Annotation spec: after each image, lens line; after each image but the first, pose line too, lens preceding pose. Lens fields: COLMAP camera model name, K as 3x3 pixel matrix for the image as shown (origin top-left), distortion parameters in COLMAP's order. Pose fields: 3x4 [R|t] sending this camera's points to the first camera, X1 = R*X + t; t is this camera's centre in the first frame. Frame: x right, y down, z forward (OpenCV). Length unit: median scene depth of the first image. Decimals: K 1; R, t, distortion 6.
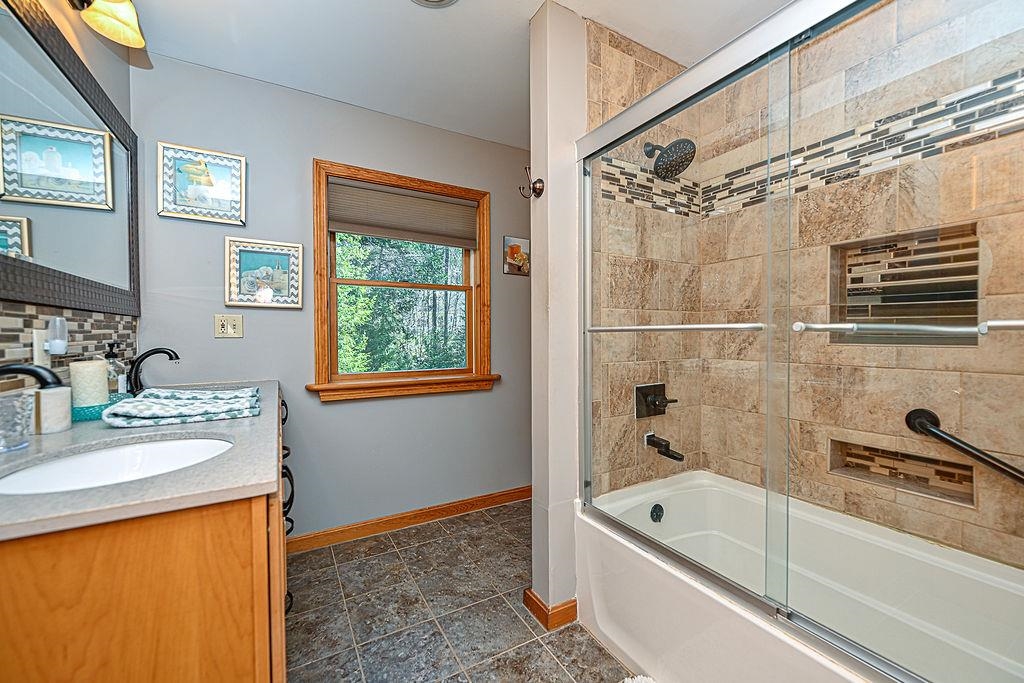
lens RADIAL K [[395.8, 0, 514.6], [0, 395.8, 343.6], [0, 0, 1]] dist [-0.000896, -0.000002]
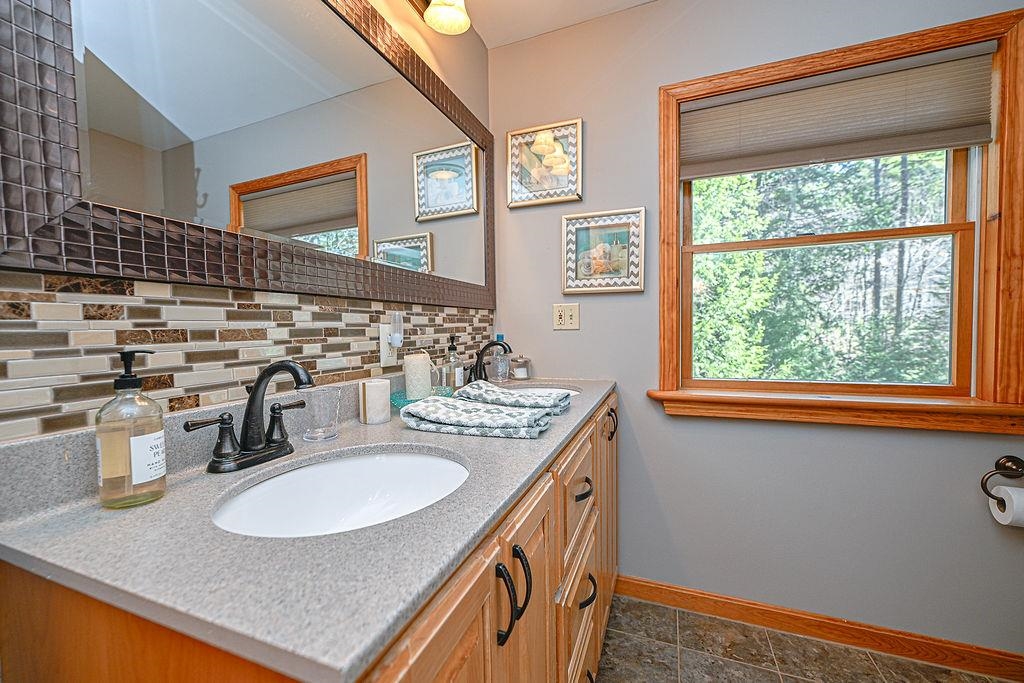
lens RADIAL K [[395.8, 0, 514.6], [0, 395.8, 343.6], [0, 0, 1]] dist [-0.000896, -0.000002]
pose [[0.588061, 0.022907, -0.808493, -0.059672], [-0.001959, 0.999636, 0.026897, -0.006399], [0.808815, -0.014233, 0.587891, 0.346394]]
